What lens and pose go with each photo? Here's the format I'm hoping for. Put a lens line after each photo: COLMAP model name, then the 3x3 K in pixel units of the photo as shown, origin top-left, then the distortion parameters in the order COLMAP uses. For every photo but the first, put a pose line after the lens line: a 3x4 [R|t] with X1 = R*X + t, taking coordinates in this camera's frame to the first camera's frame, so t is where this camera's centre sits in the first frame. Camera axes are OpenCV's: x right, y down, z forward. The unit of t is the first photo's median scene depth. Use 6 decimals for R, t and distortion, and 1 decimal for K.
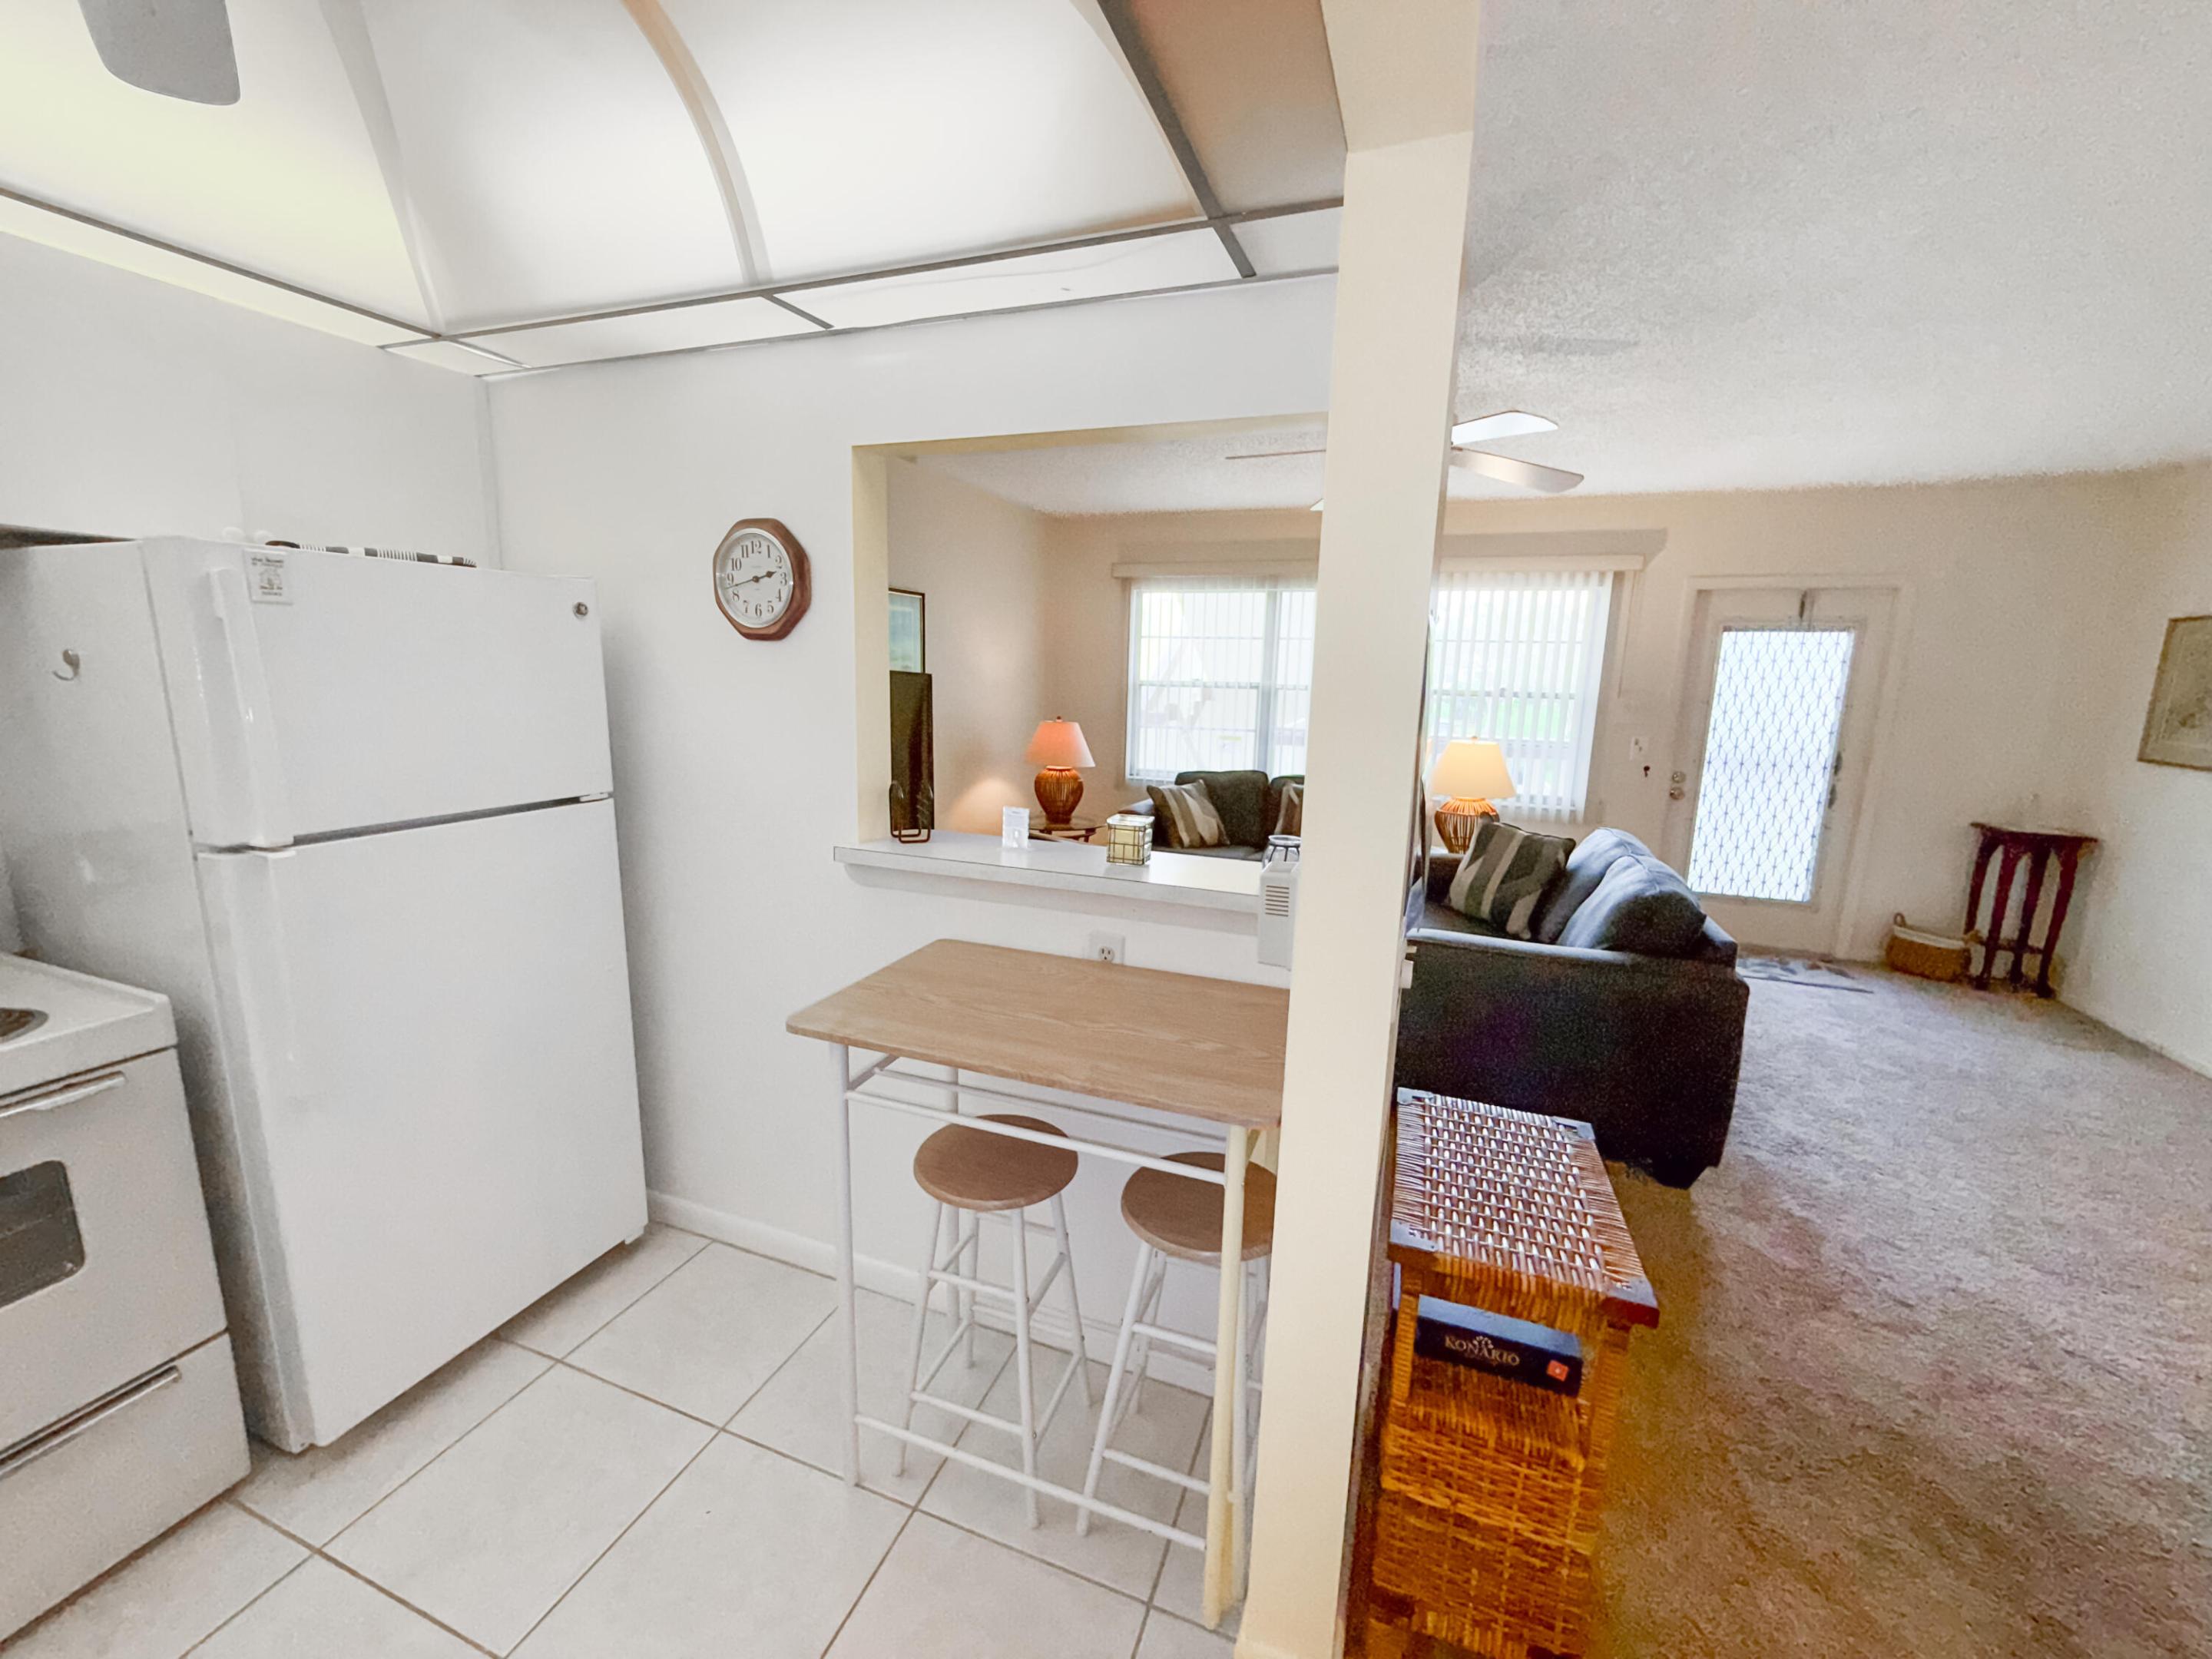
lens RADIAL K [[879.9, 0, 1102.8], [0, 879.9, 828.6], [0, 0, 1]] dist [-0.001083, -0.000021]
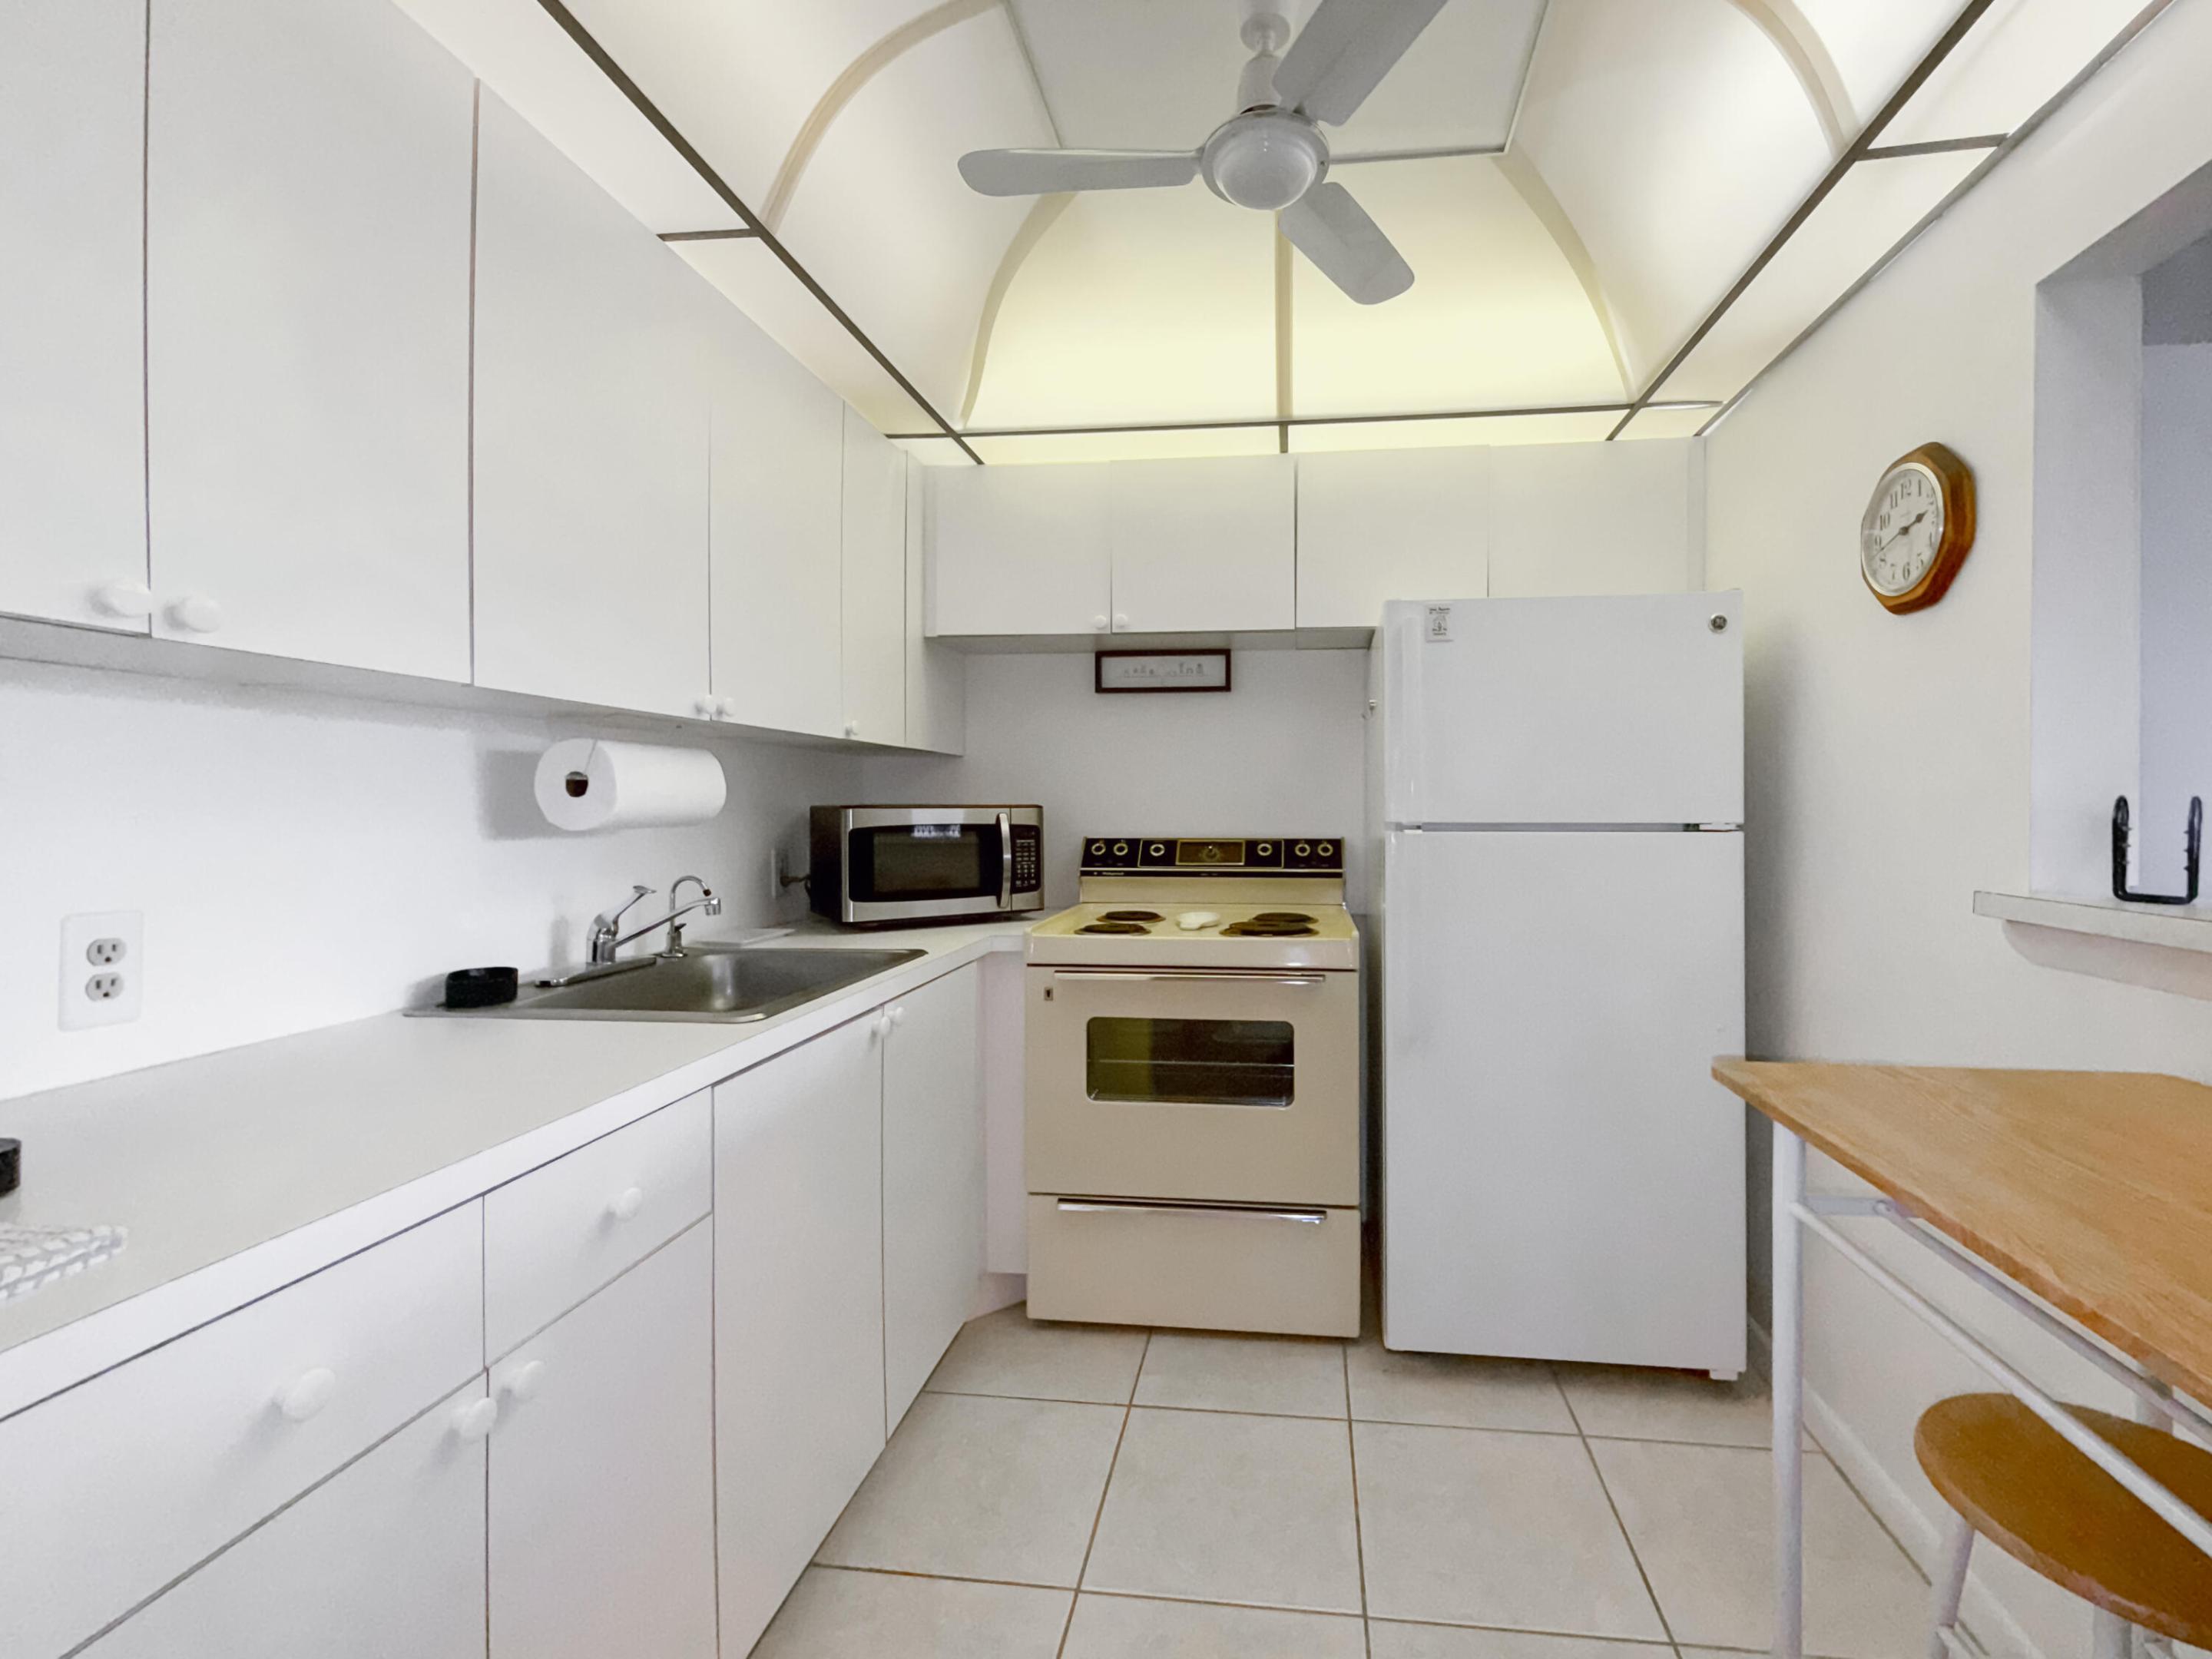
lens RADIAL K [[899.6, 0, 1188.9], [0, 899.6, 792.4], [0, 0, 1]] dist [0.000769, 0.000086]
pose [[0.255332, -0.023512, -0.966567, 0.077434], [-0.167932, 0.983431, -0.068283, 0.037412], [0.952158, 0.179753, 0.247153, 0.115228]]
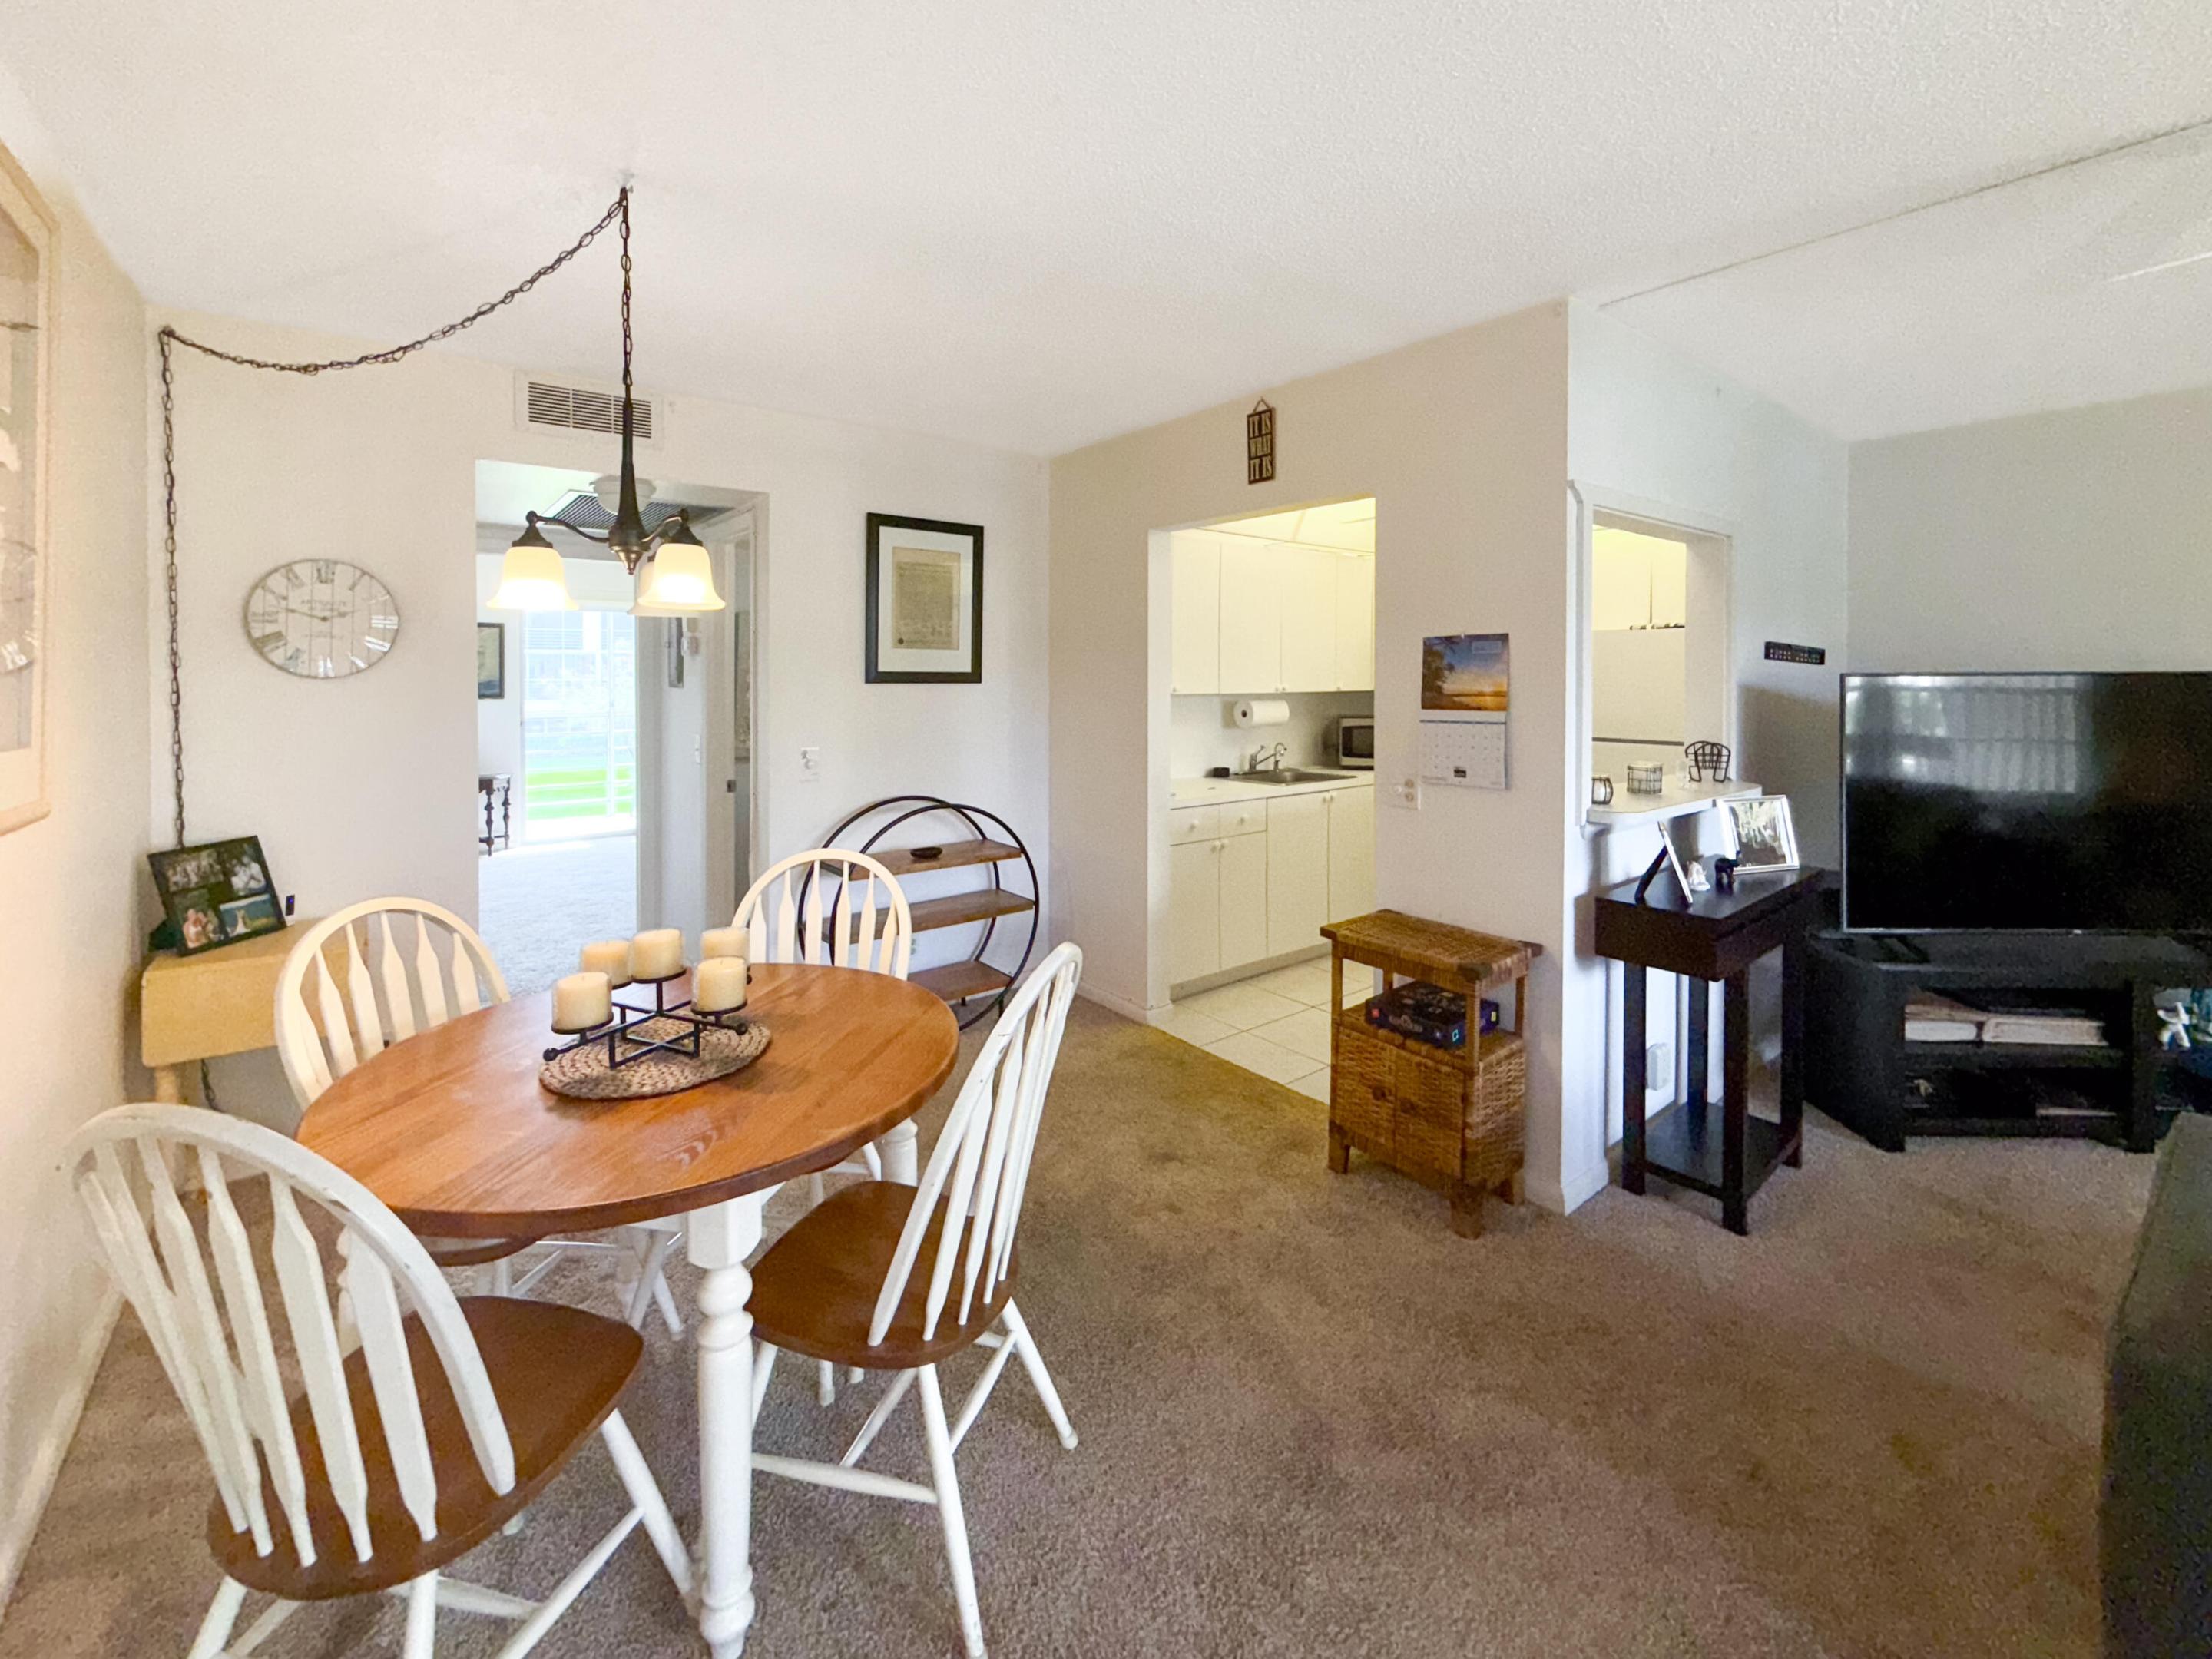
lens RADIAL K [[942.1, 0, 1107.6], [0, 942.1, 682.5], [0, 0, 1]] dist [-0.001584, -0.000373]
pose [[-0.513762, -0.017032, -0.857764, 0.732120], [-0.169055, 0.982210, 0.081753, -0.047564], [0.841112, 0.187011, -0.507502, 0.401028]]
